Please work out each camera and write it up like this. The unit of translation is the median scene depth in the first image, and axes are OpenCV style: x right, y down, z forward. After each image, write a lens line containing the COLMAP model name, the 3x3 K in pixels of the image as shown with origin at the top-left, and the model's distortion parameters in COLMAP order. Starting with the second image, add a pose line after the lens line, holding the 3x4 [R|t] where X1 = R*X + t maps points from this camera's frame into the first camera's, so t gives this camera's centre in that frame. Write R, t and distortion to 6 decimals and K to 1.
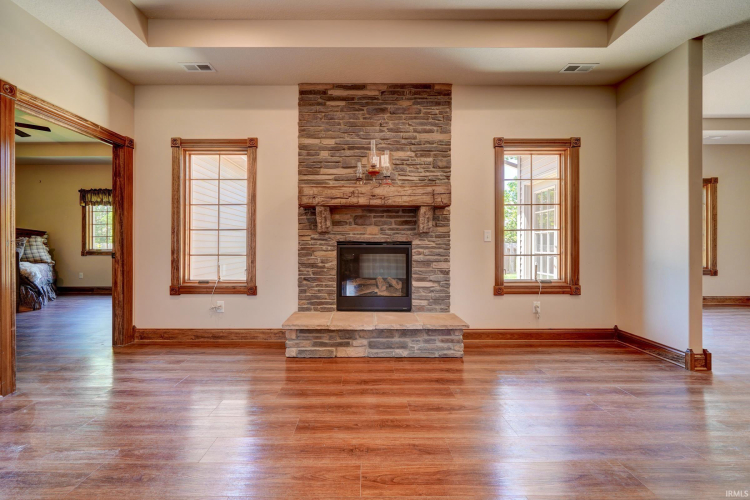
lens RADIAL K [[290.5, 0, 364.6], [0, 290.5, 245.2], [0, 0, 1]] dist [-0.001723, 0.000446]
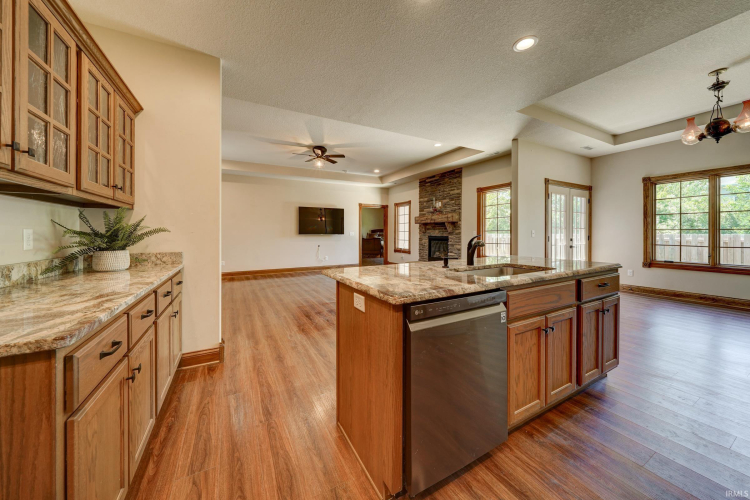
lens RADIAL K [[259.7, 0, 368.8], [0, 259.7, 233.7], [0, 0, 1]] dist [-0.004626, 0.000413]
pose [[0.464156, 0.001199, -0.885753, 1.773931], [-0.000401, 0.999999, 0.001143, -0.035674], [0.885753, -0.000175, 0.464156, -0.594859]]
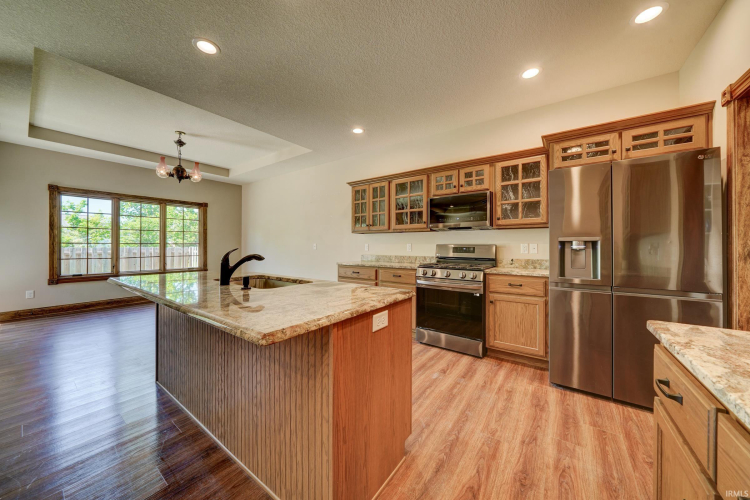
lens RADIAL K [[259.7, 0, 377.9], [0, 259.7, 246.1], [0, 0, 1]] dist [-0.004626, 0.000413]
pose [[0.587973, 0.000746, 0.808881, 1.080894], [0.000914, 0.999998, -0.001586, -0.036593], [-0.808880, 0.001672, 0.587971, -0.640466]]
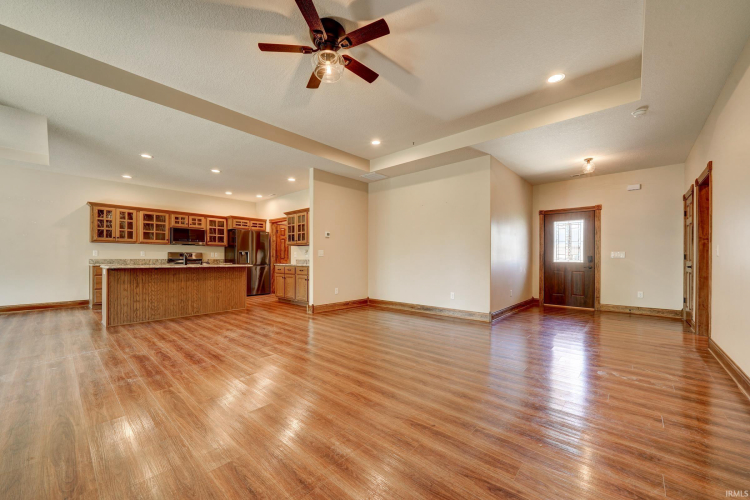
lens RADIAL K [[290.5, 0, 377.3], [0, 290.5, 257.2], [0, 0, 1]] dist [-0.001723, 0.000446]
pose [[-0.745365, 0.002199, 0.666653, -0.591213], [-0.001237, 0.999988, -0.004683, 0.002655], [-0.666656, -0.004315, -0.745353, 0.423740]]
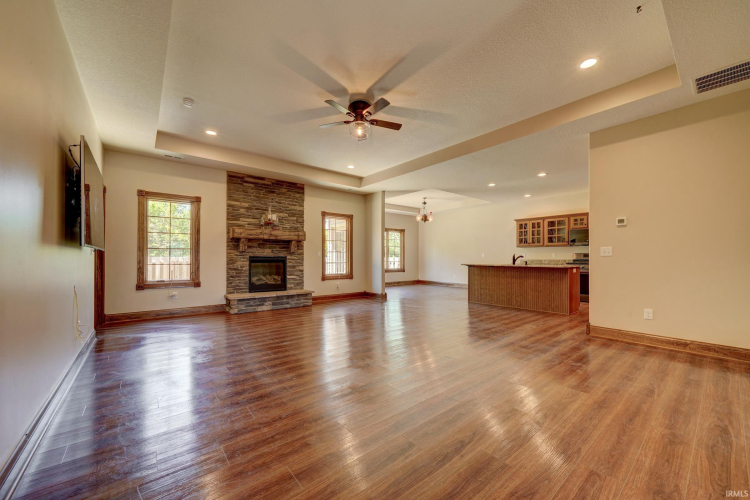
lens RADIAL K [[290.5, 0, 374.3], [0, 290.5, 256.8], [0, 0, 1]] dist [-0.001723, 0.000446]
pose [[0.778561, 0.005077, 0.627548, -0.658261], [-0.000124, 0.999968, -0.007936, 0.004736], [-0.627569, 0.006101, 0.778537, -1.023723]]
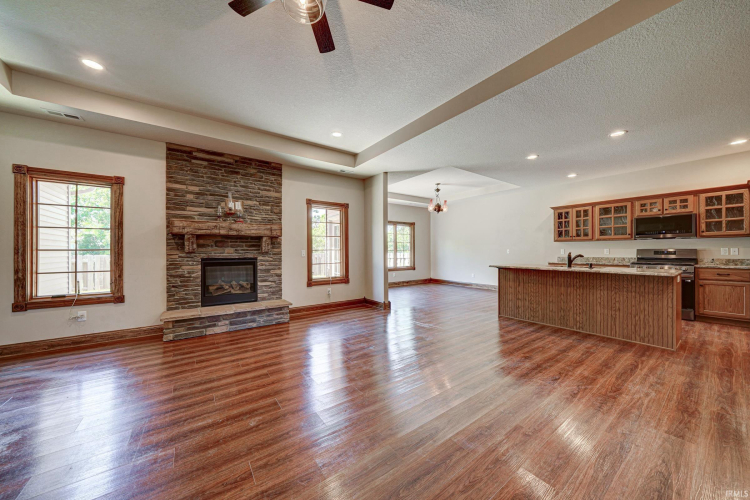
lens RADIAL K [[259.7, 0, 375.6], [0, 259.7, 252.0], [0, 0, 1]] dist [-0.004626, 0.000413]
pose [[0.812418, -0.005270, 0.583052, -0.141091], [0.007196, 0.999974, -0.000989, -0.037720], [-0.583031, 0.005000, 0.812434, -0.544323]]
